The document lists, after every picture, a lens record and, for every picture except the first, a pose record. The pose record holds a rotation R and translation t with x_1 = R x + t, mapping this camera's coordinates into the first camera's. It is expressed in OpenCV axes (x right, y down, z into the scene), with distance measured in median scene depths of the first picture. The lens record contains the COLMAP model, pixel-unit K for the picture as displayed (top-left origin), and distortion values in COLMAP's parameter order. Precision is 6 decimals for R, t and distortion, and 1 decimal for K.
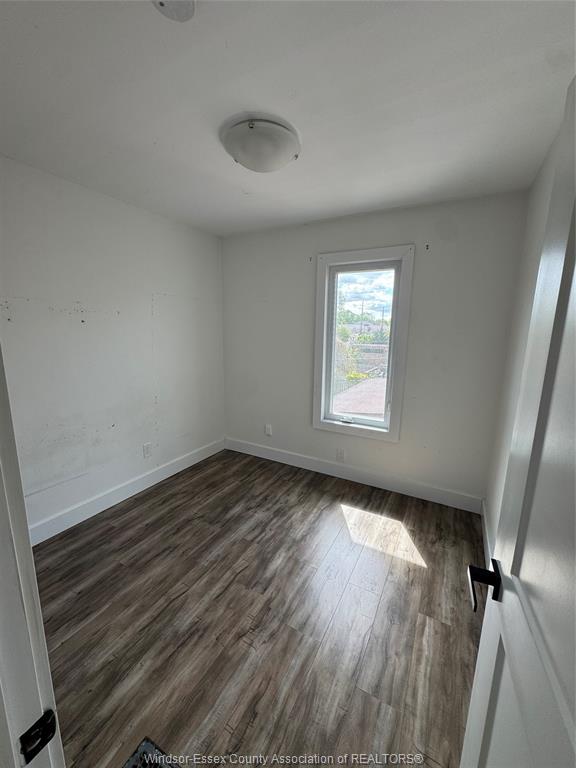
lens RADIAL K [[290.3, 0, 290.0], [0, 290.3, 395.6], [0, 0, 1]] dist [-0.026620, 0.000104]
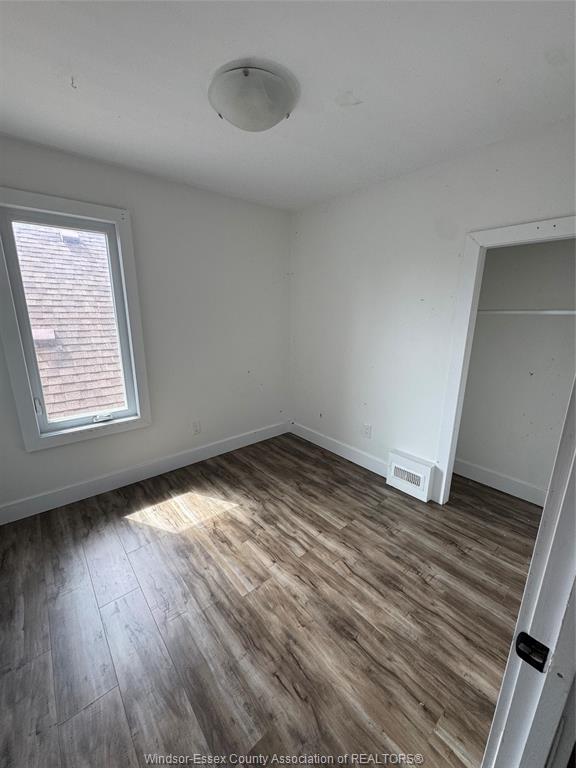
lens RADIAL K [[306.0, 0, 288.0], [0, 306.0, 384.0], [0, 0, 1]] dist [0.000000, 0.000001]
pose [[0.371350, -0.241095, 0.896645, -0.904500], [0.206562, 0.962950, 0.173375, -0.125789], [-0.905225, 0.120830, 0.407392, 0.457154]]
